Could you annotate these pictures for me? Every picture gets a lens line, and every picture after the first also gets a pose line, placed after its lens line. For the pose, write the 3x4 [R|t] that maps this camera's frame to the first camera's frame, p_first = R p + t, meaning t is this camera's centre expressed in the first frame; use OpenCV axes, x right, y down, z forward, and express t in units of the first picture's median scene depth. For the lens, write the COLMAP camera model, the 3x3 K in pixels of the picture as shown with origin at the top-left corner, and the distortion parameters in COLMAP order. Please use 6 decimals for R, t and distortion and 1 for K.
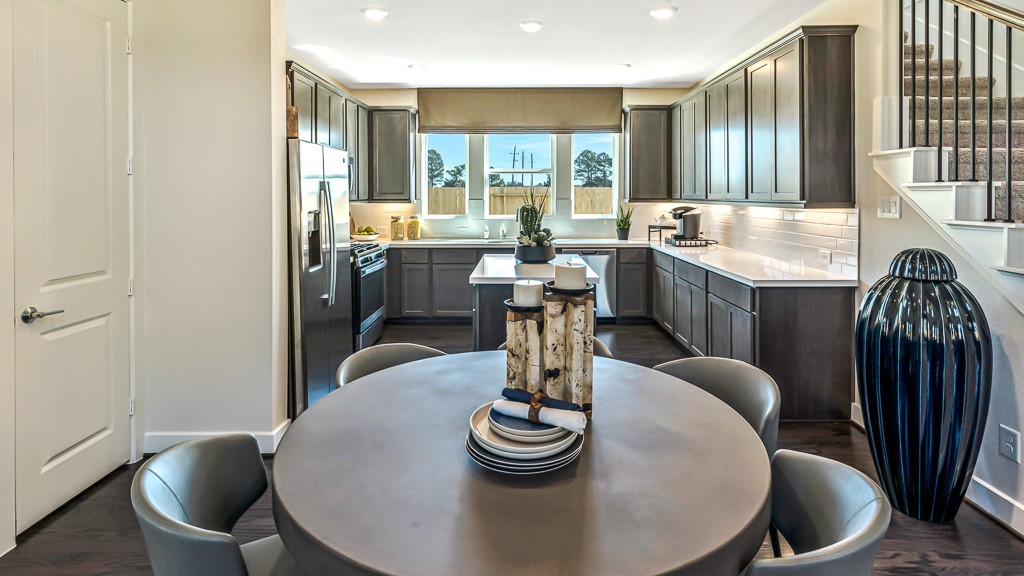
lens RADIAL K [[510.0, 0, 515.7], [0, 510.0, 195.7], [0, 0, 1]] dist [0.001567, -0.004217]
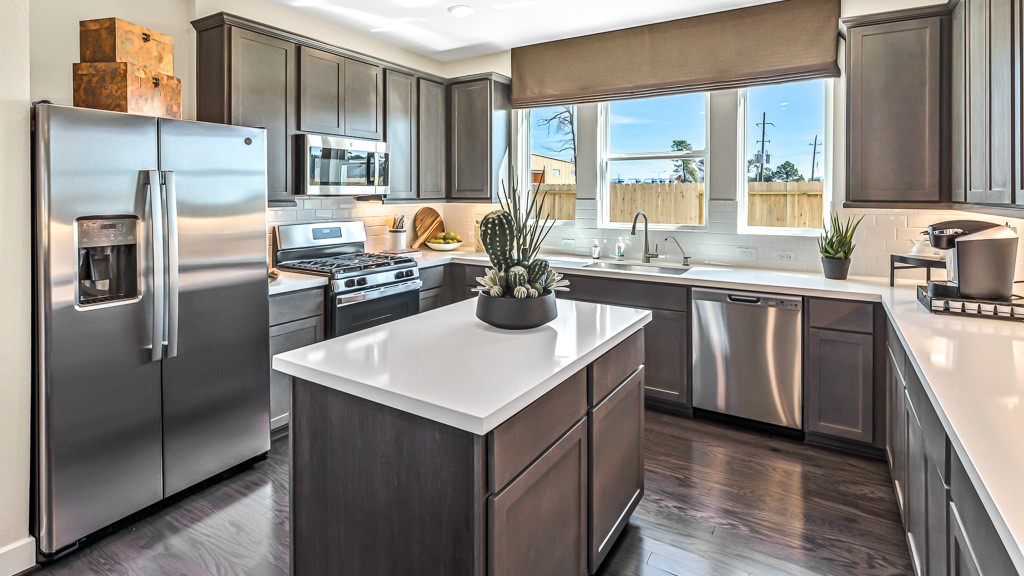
lens RADIAL K [[510.0, 0, 502.2], [0, 510.0, 193.8], [0, 0, 1]] dist [0.001567, -0.004217]
pose [[0.848146, 0.003816, -0.529749, 0.204764], [-0.003719, 0.999992, 0.001249, -0.000304], [0.529750, 0.000911, 0.848154, 0.387864]]
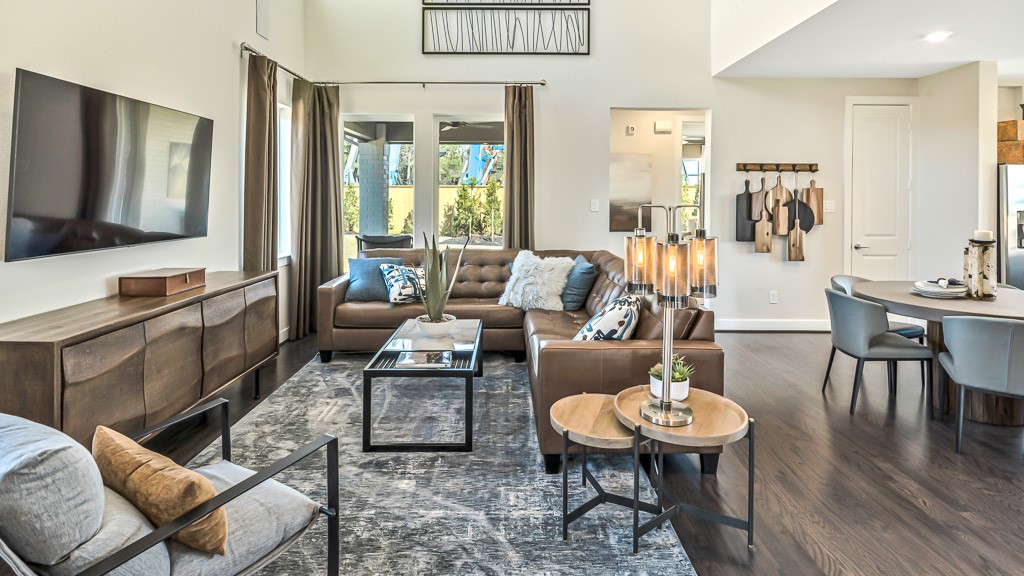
lens RADIAL K [[510.0, 0, 515.8], [0, 510.0, 201.0], [0, 0, 1]] dist [0.001567, -0.004217]
pose [[0.019553, 0.008638, -0.999772, 0.577447], [-0.006556, 0.999942, 0.008511, 0.000180], [0.999787, 0.006388, 0.019609, -0.273704]]
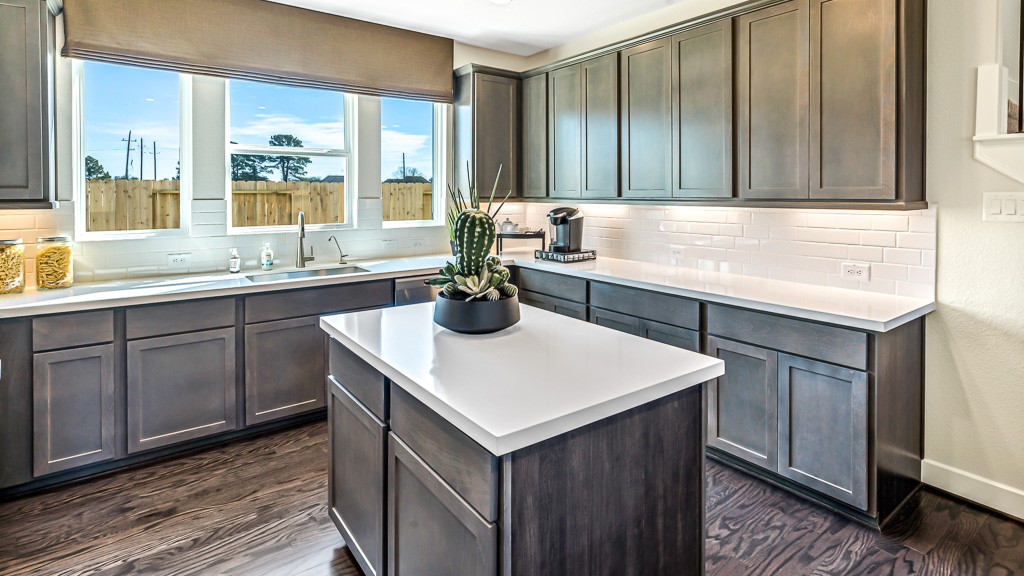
lens RADIAL K [[510.0, 0, 521.4], [0, 510.0, 199.3], [0, 0, 1]] dist [0.001567, -0.004217]
pose [[0.791300, -0.004832, 0.611408, -0.156371], [-0.001102, 0.999956, 0.009329, 0.001729], [-0.611426, -0.008056, 0.791260, 0.408860]]
